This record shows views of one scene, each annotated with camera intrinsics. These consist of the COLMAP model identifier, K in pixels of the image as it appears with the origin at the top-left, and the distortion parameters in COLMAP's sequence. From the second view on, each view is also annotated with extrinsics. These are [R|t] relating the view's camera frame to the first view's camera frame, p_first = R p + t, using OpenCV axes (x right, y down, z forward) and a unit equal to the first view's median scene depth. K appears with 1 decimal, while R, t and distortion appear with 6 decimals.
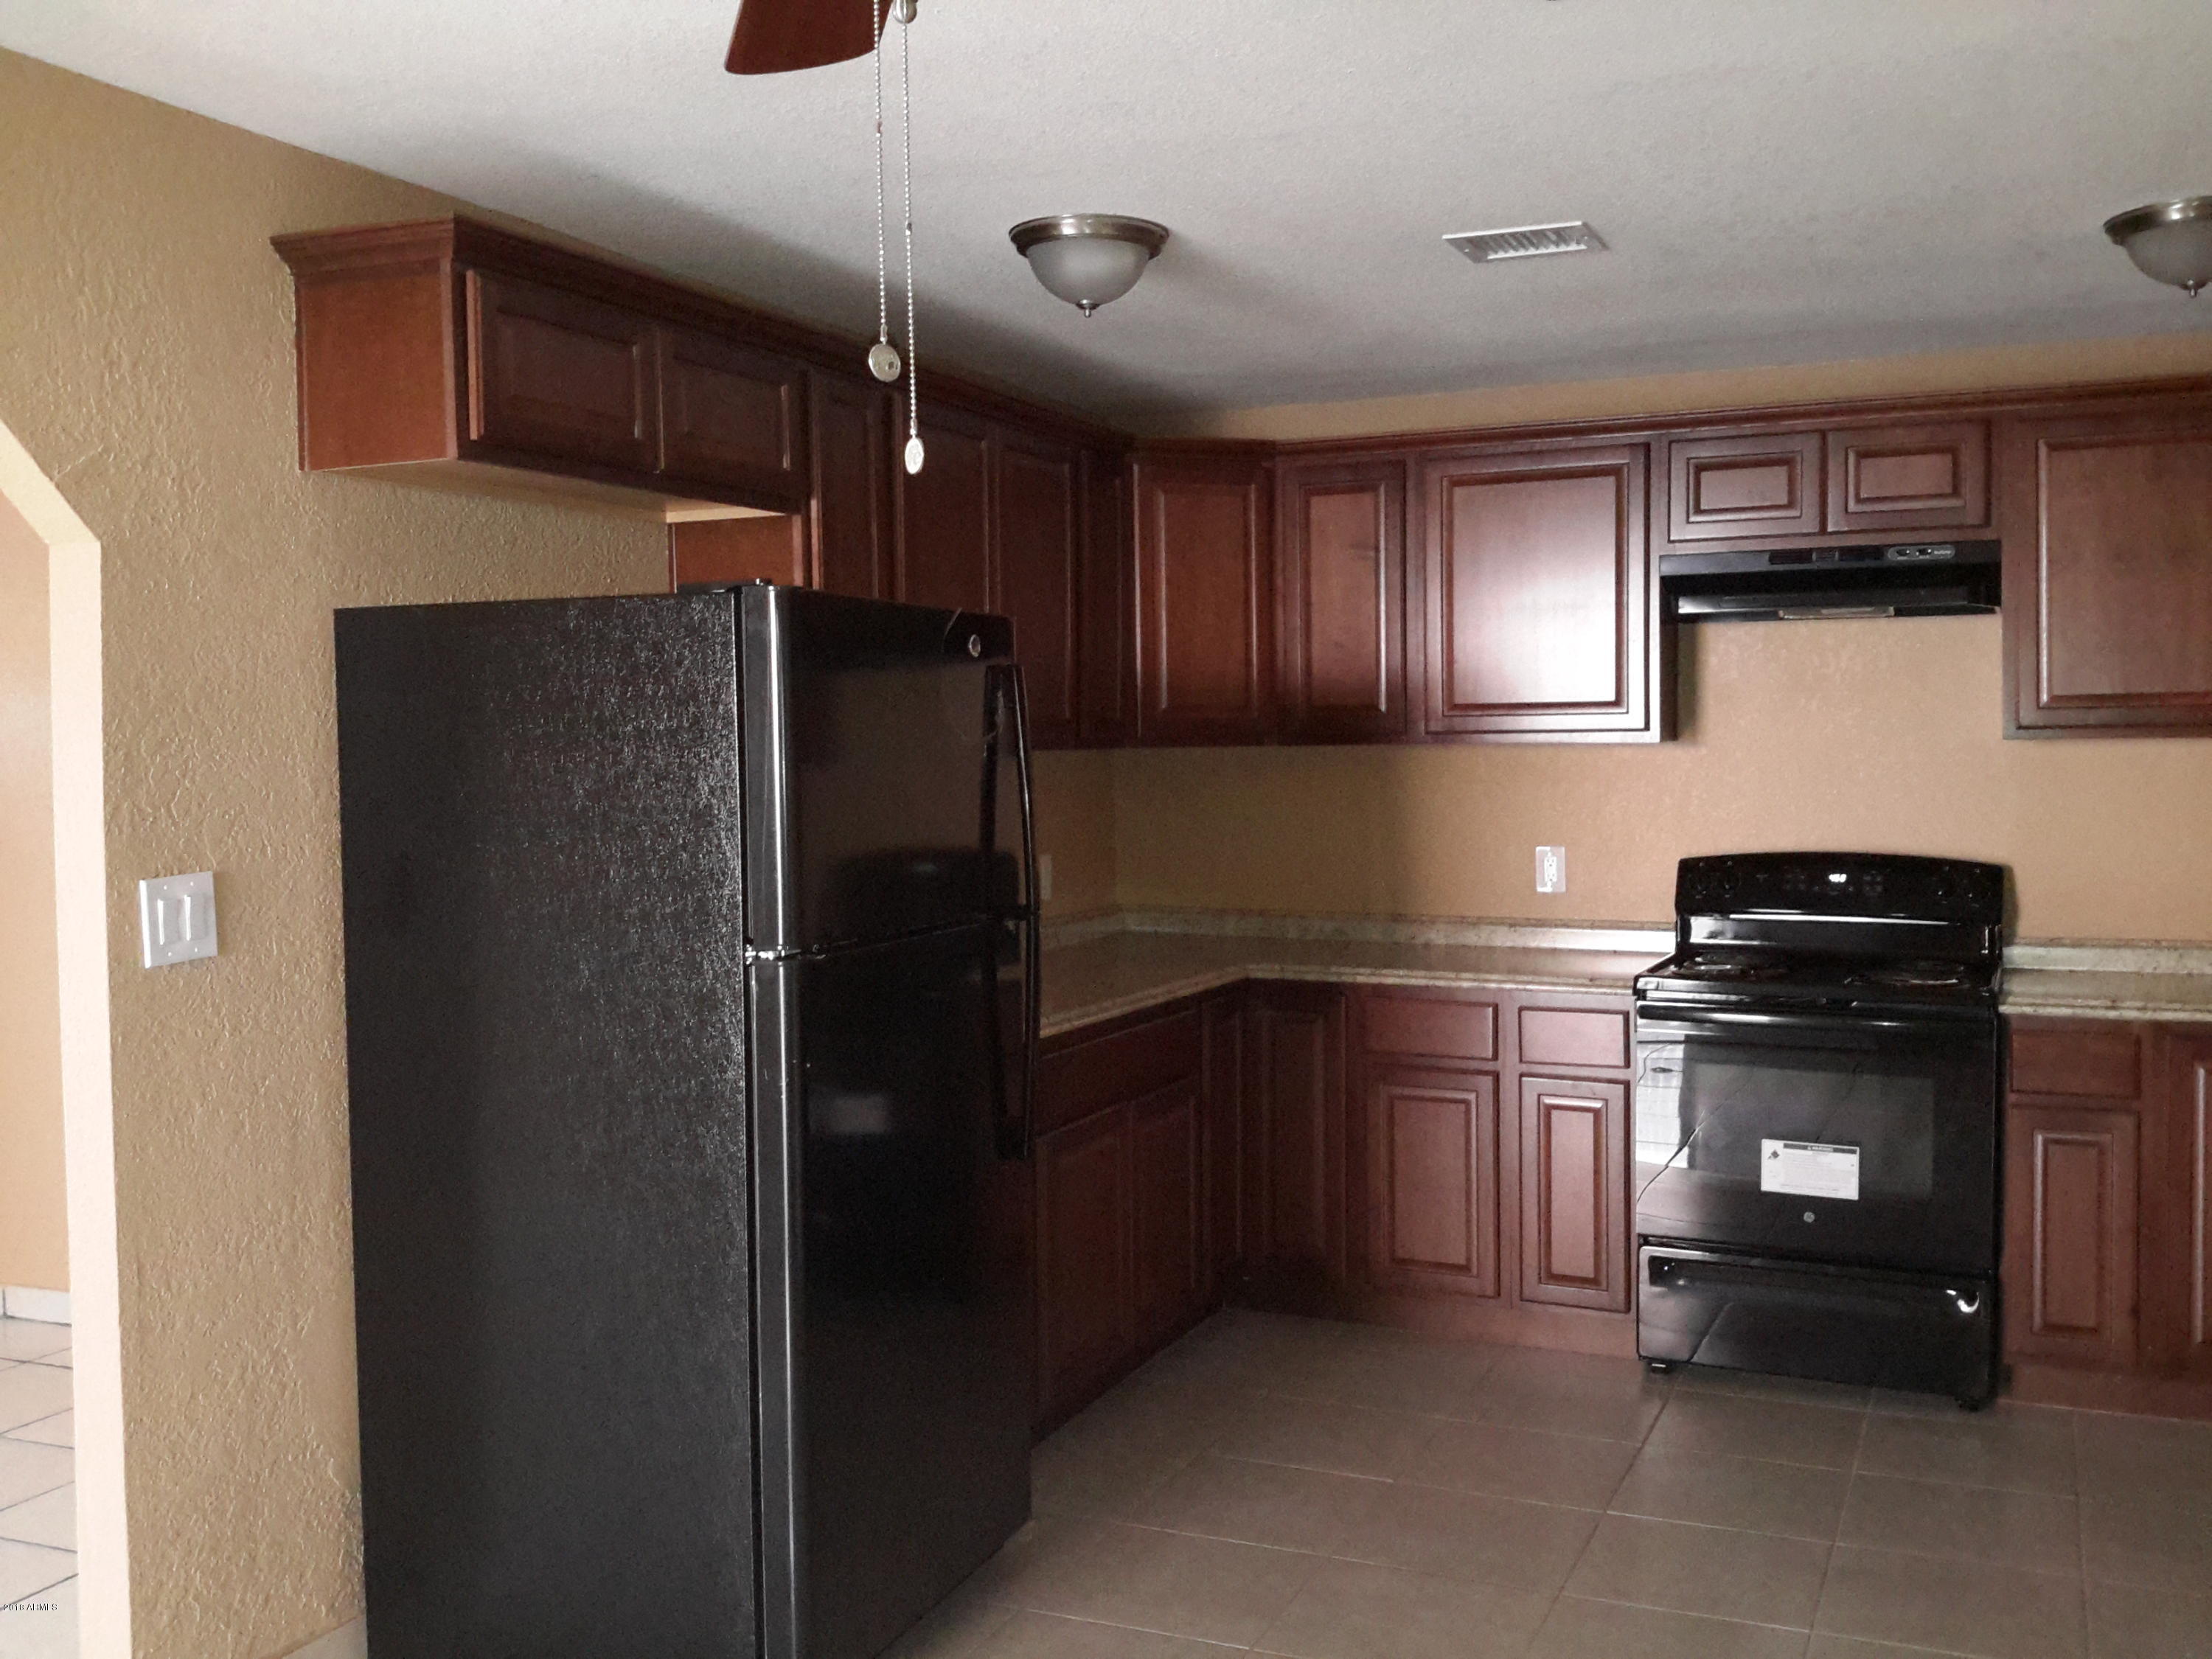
lens RADIAL K [[2106.7, 0, 1106.0], [0, 2106.7, 829.5], [0, 0, 1]] dist [0.194093, -0.452123]
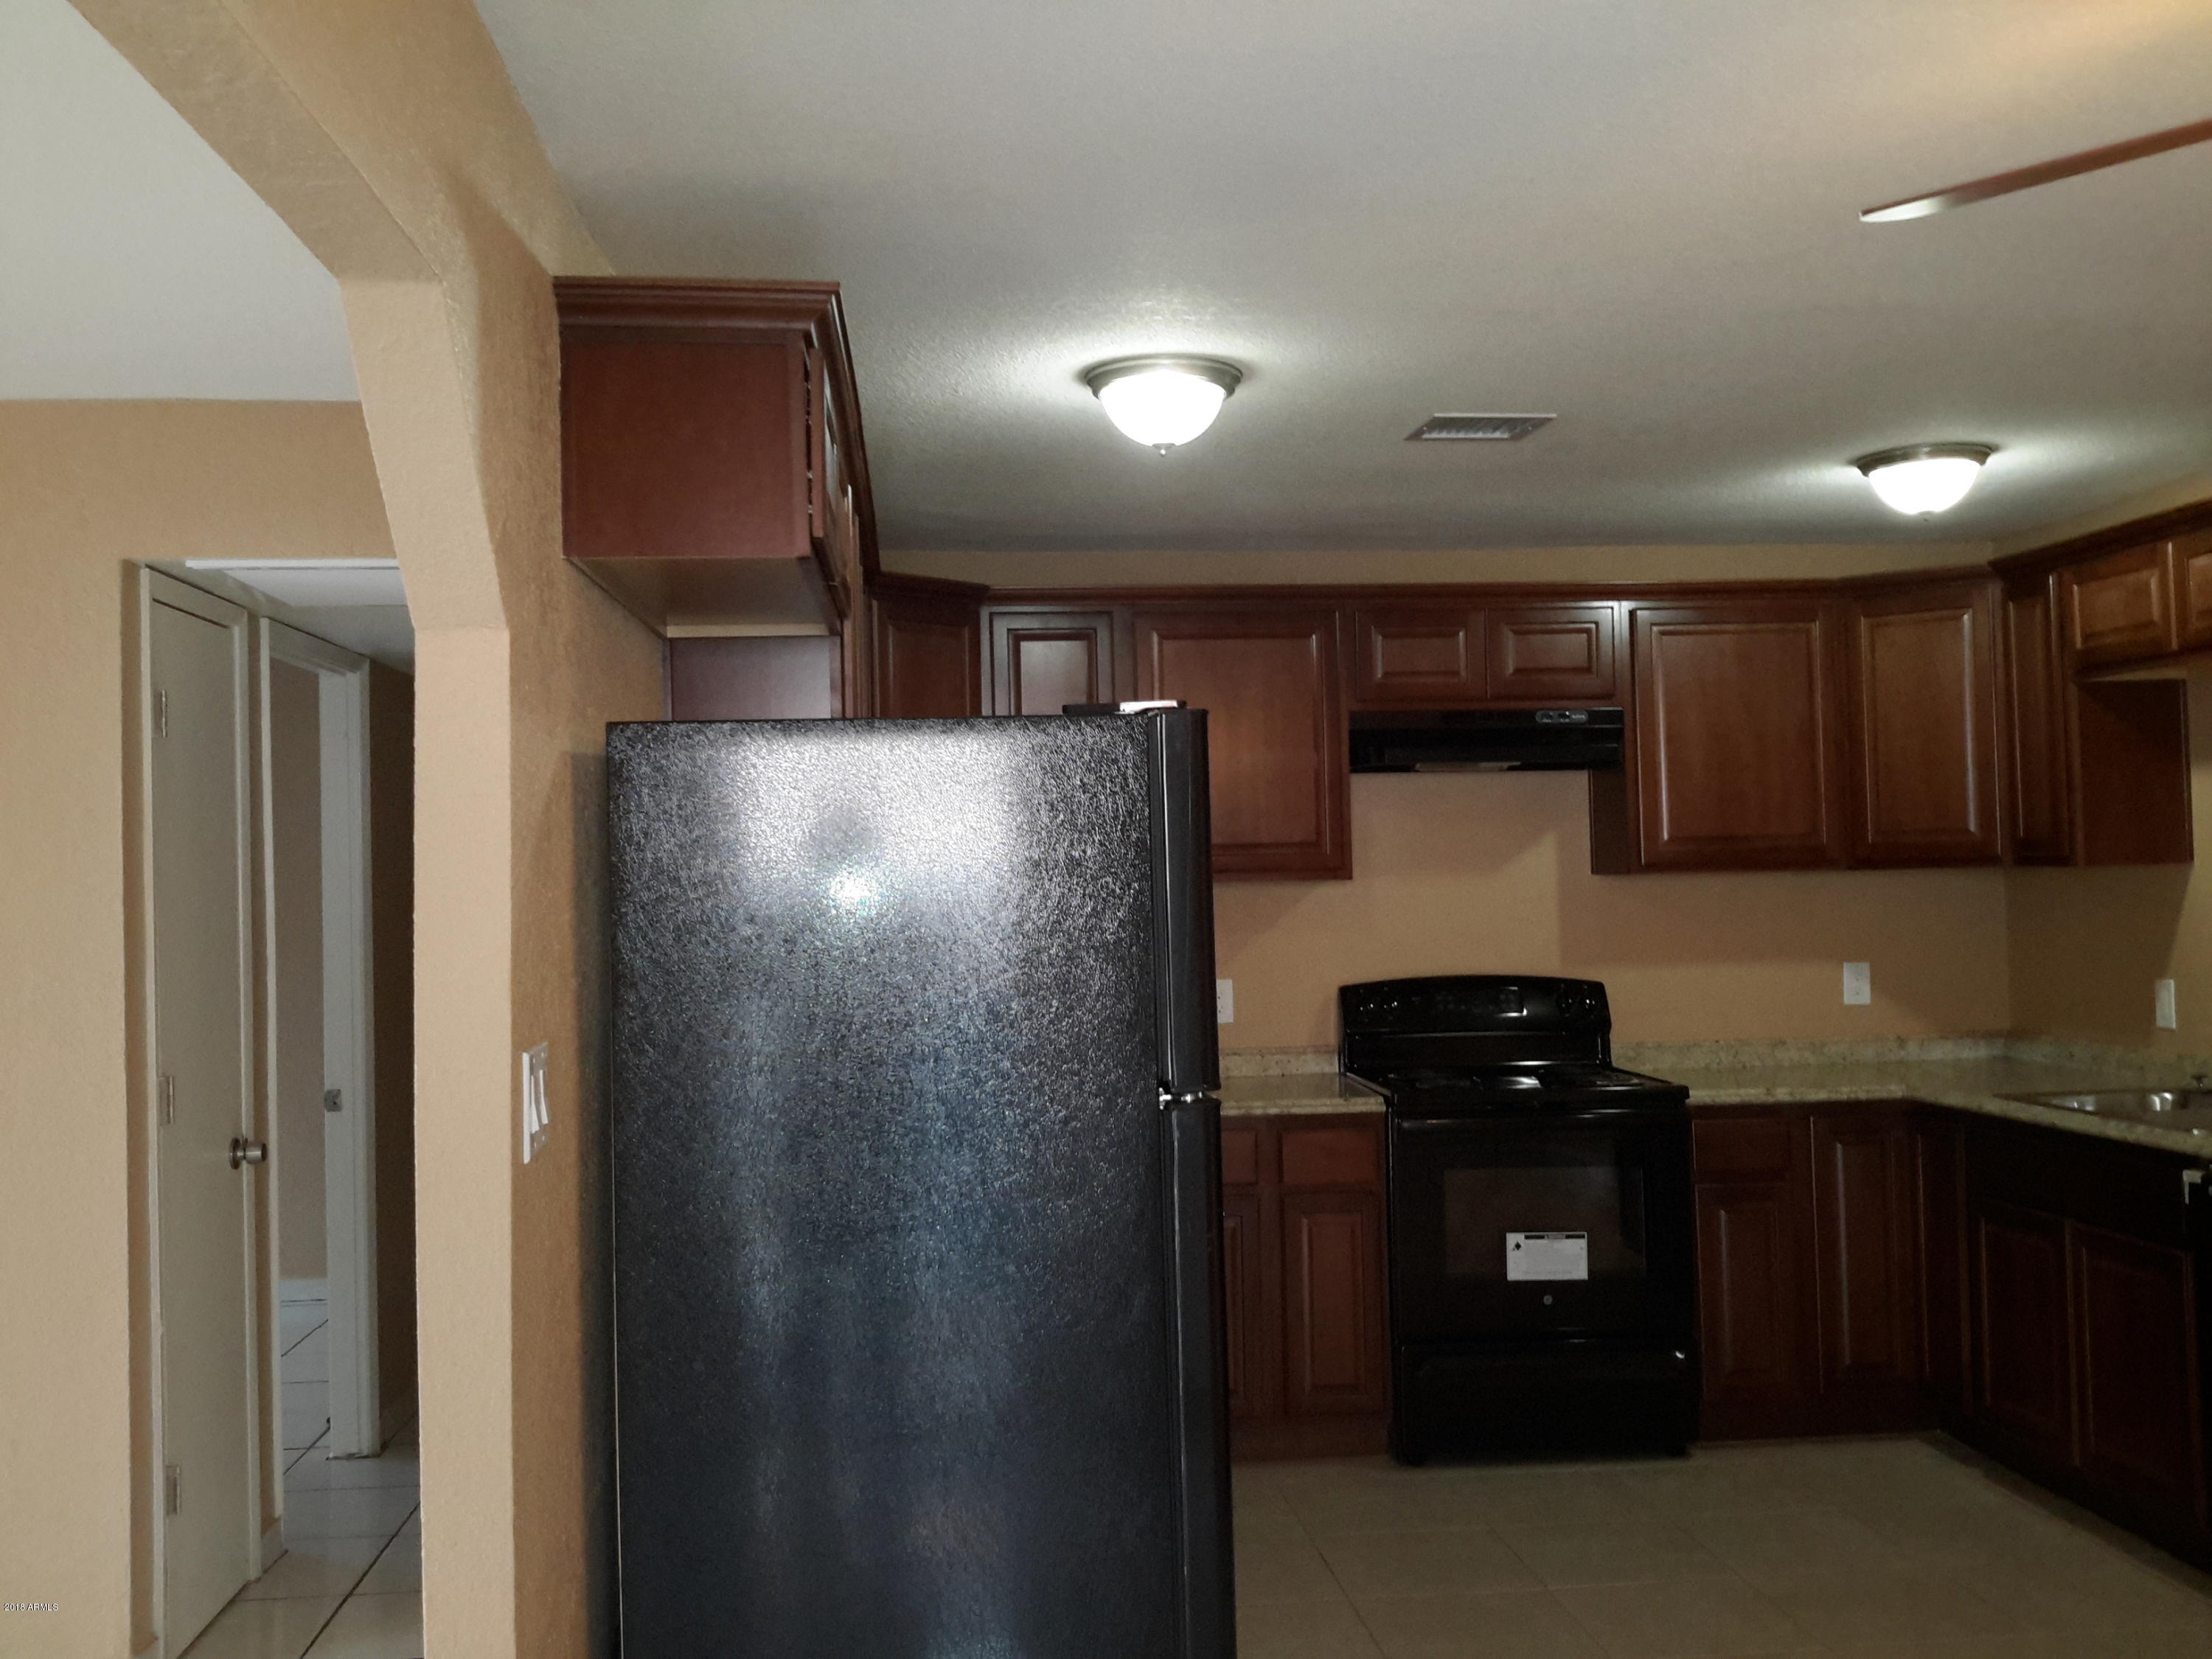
lens RADIAL K [[2063.1, 0, 1104.7], [0, 2063.1, 807.5], [0, 0, 1]] dist [0.133135, -0.318502]
pose [[0.875179, 0.010279, 0.483690, -0.376760], [0.030889, 0.996547, -0.077066, 0.000479], [-0.482812, 0.082388, 0.871840, 0.127711]]
